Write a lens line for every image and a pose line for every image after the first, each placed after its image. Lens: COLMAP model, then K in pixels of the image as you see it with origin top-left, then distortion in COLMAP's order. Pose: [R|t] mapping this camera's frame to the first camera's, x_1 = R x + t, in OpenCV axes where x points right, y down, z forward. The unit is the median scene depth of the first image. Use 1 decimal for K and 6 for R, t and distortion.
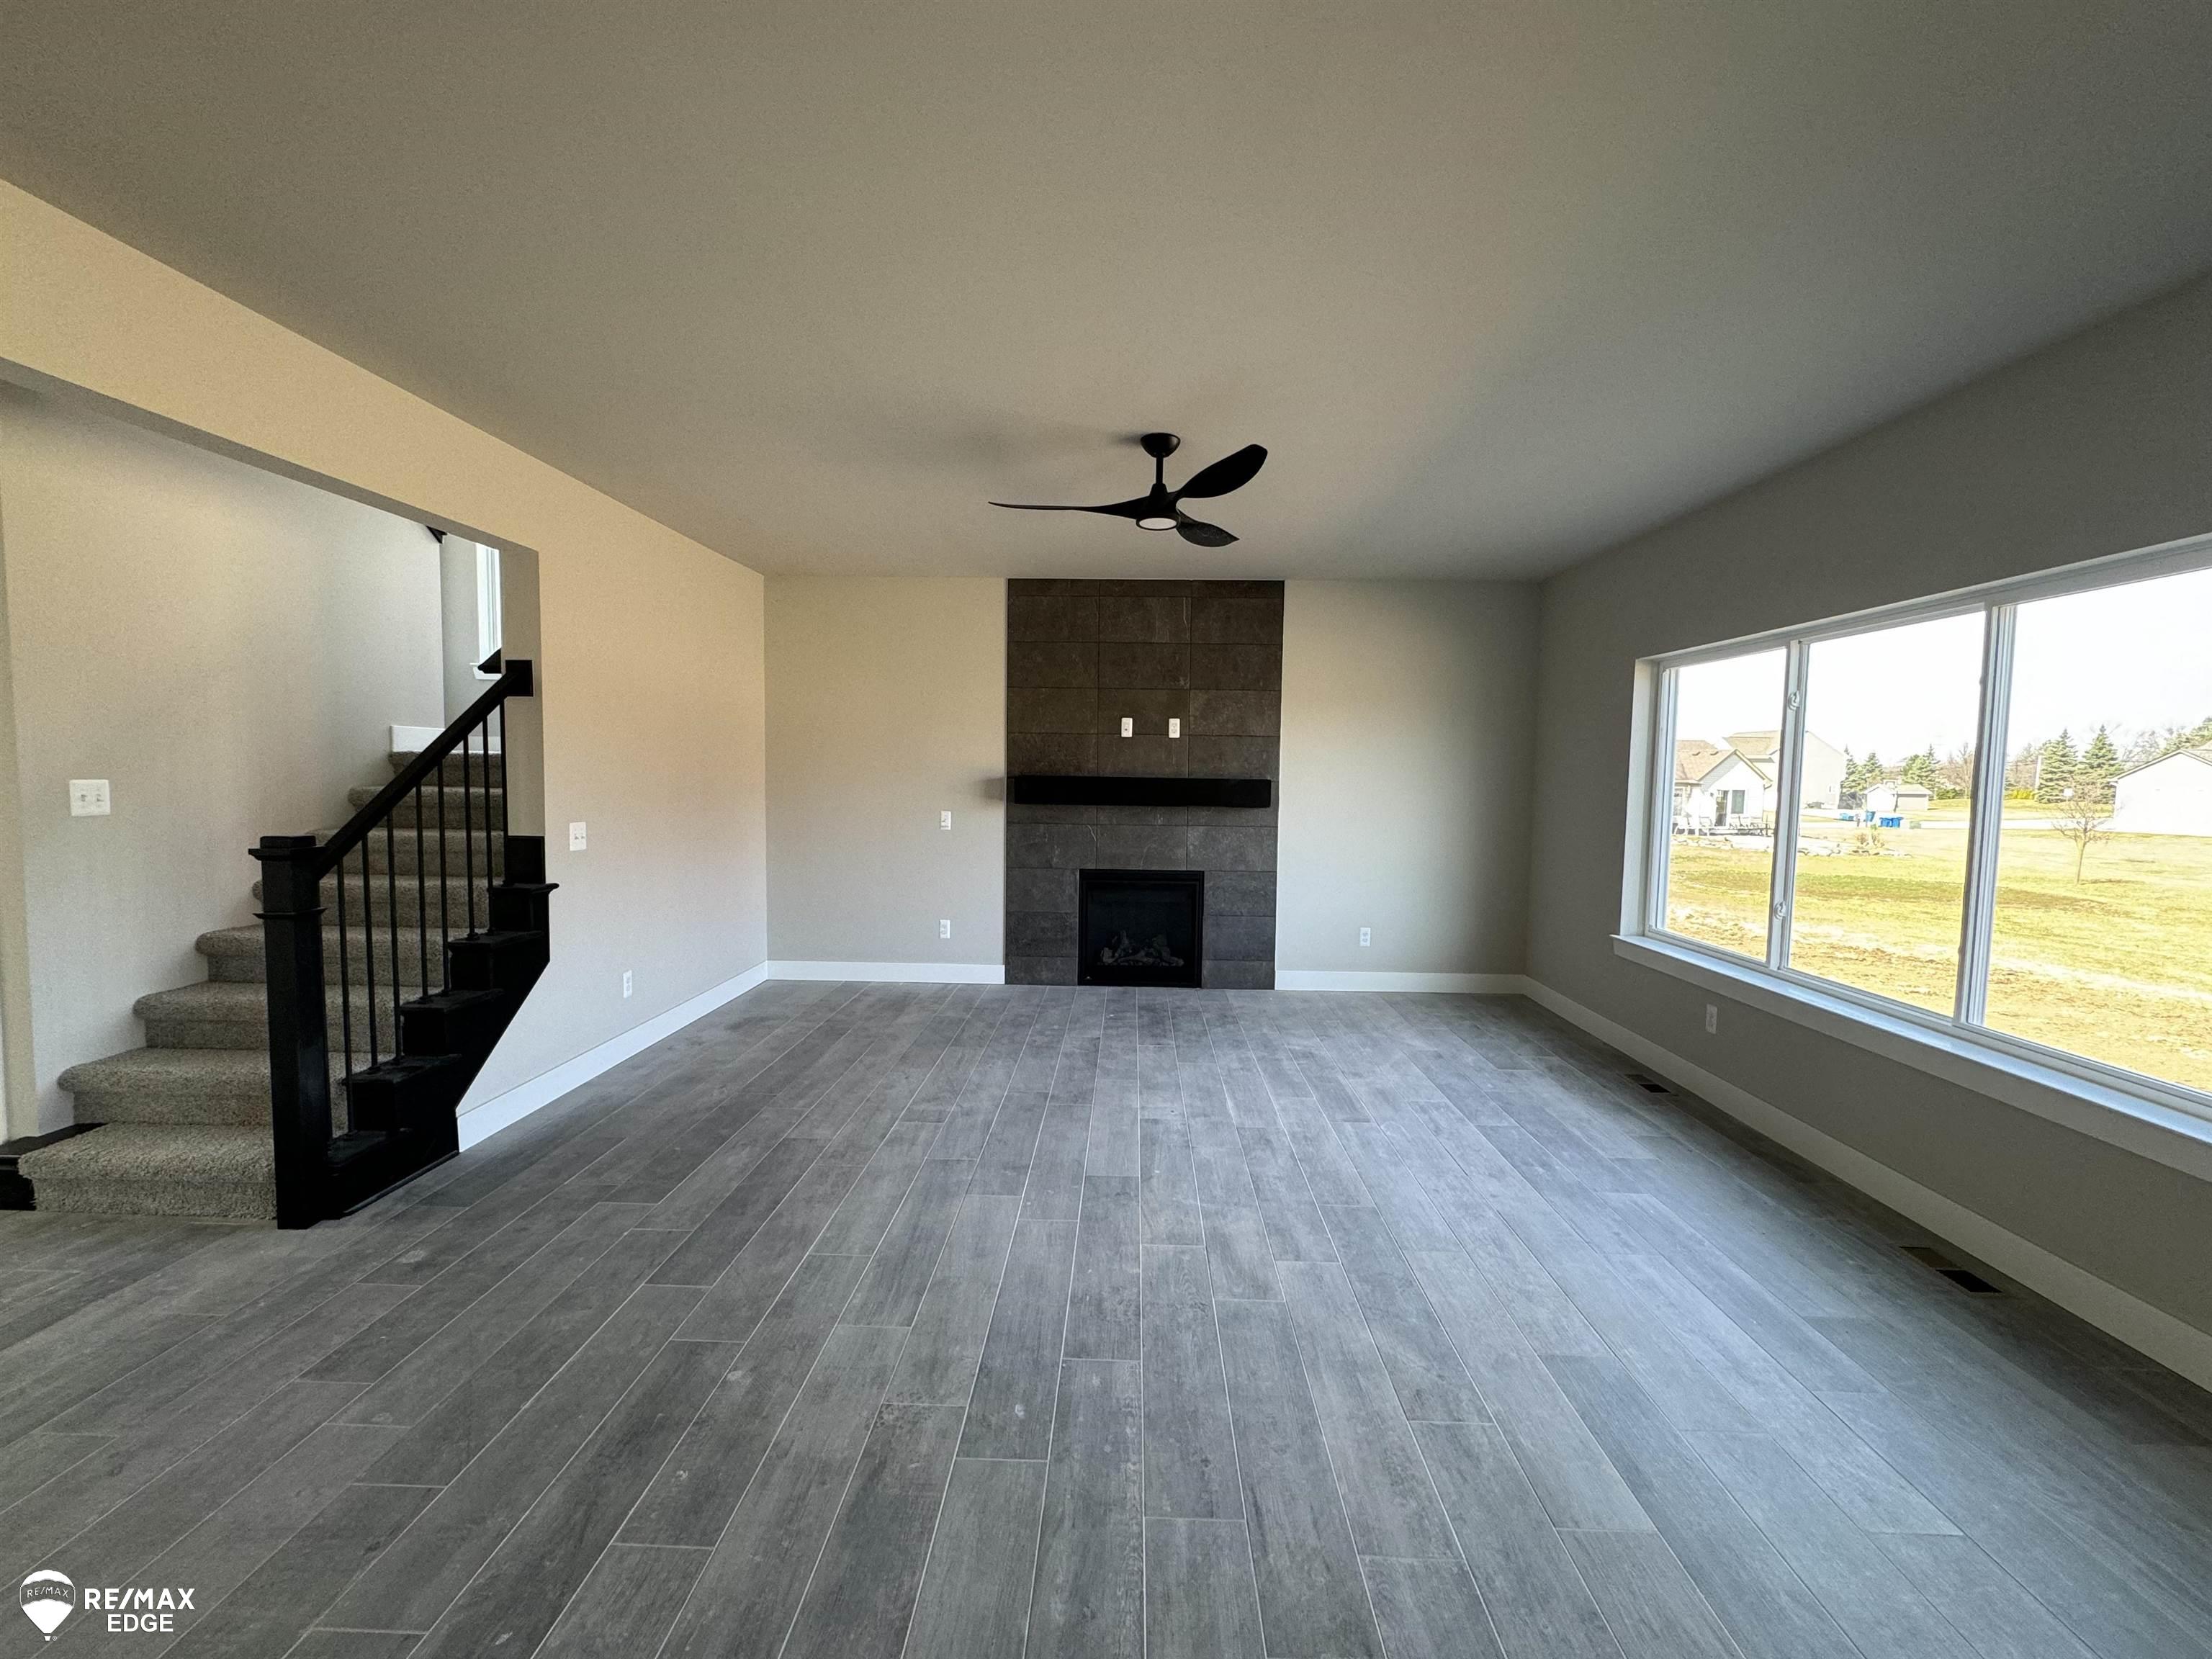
lens RADIAL K [[881.4, 0, 1111.6], [0, 881.4, 826.8], [0, 0, 1]] dist [-0.000583, 0.000105]
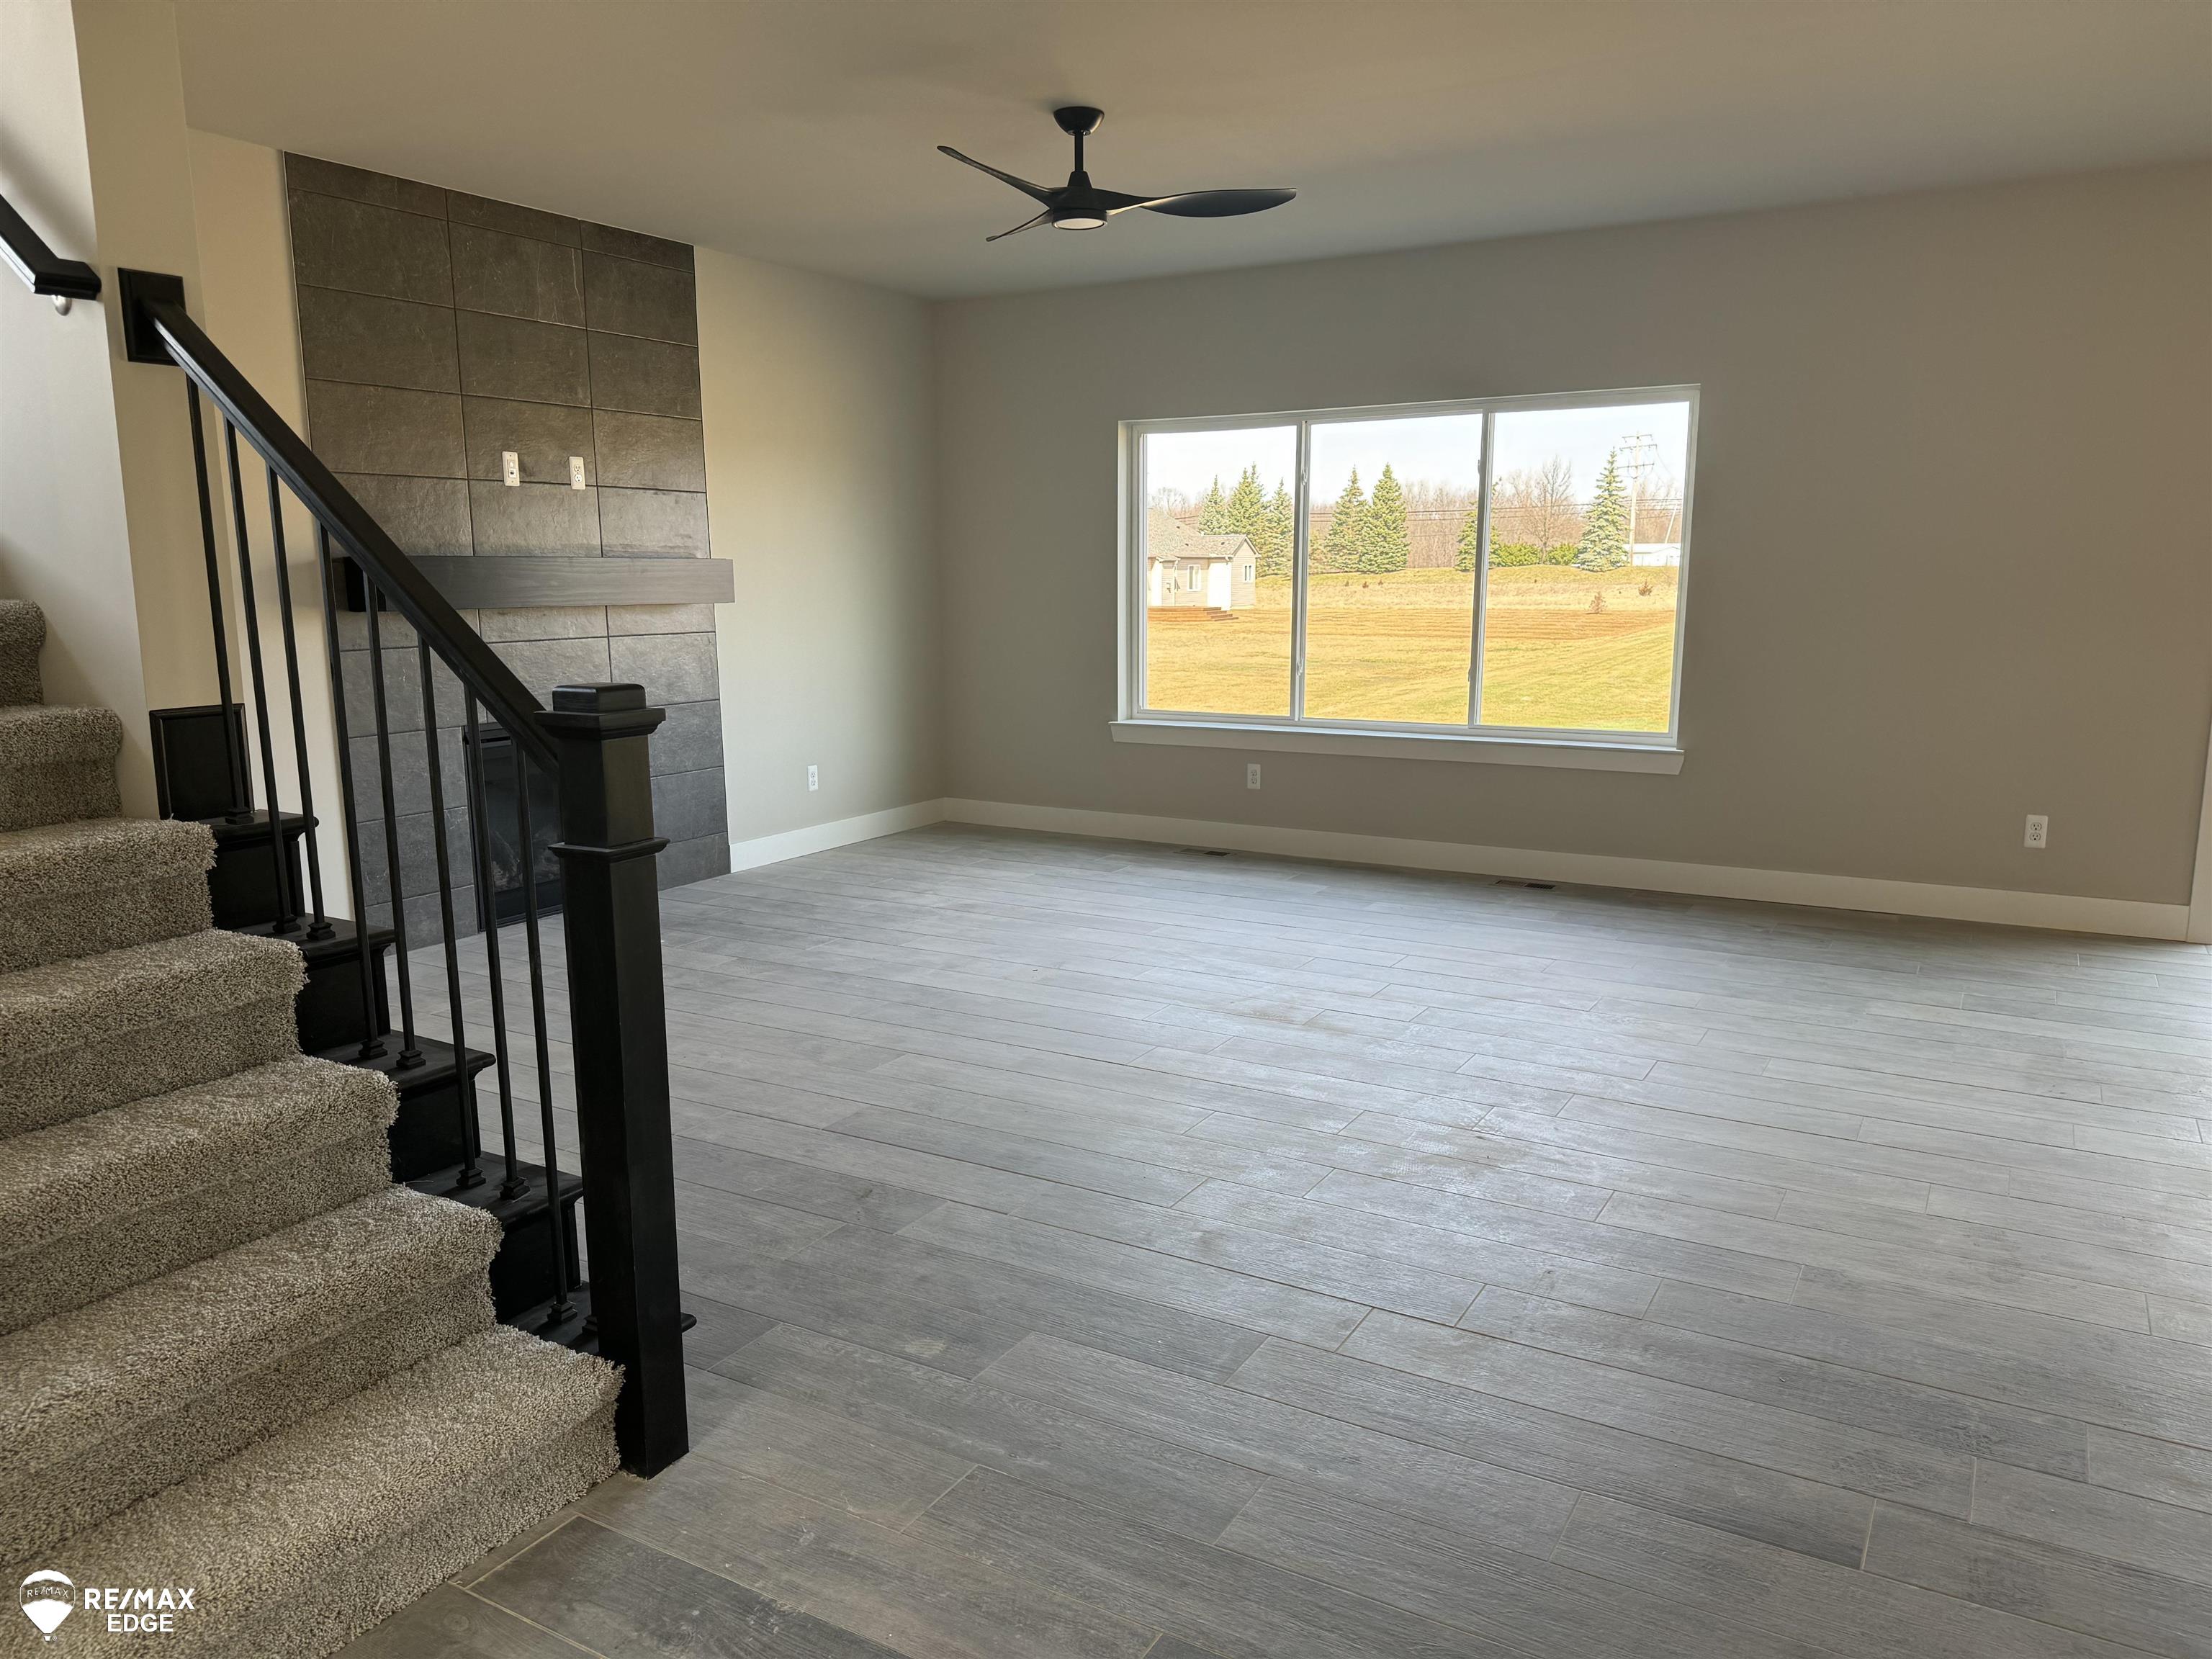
lens RADIAL K [[1578.8, 0, 1101.5], [0, 1578.8, 837.4], [0, 0, 1]] dist [0.053309, -0.002854]
pose [[0.473002, -0.167001, 0.865090, -0.935380], [0.066011, 0.985829, 0.154217, -0.015337], [-0.878585, -0.015840, 0.477323, 0.209894]]
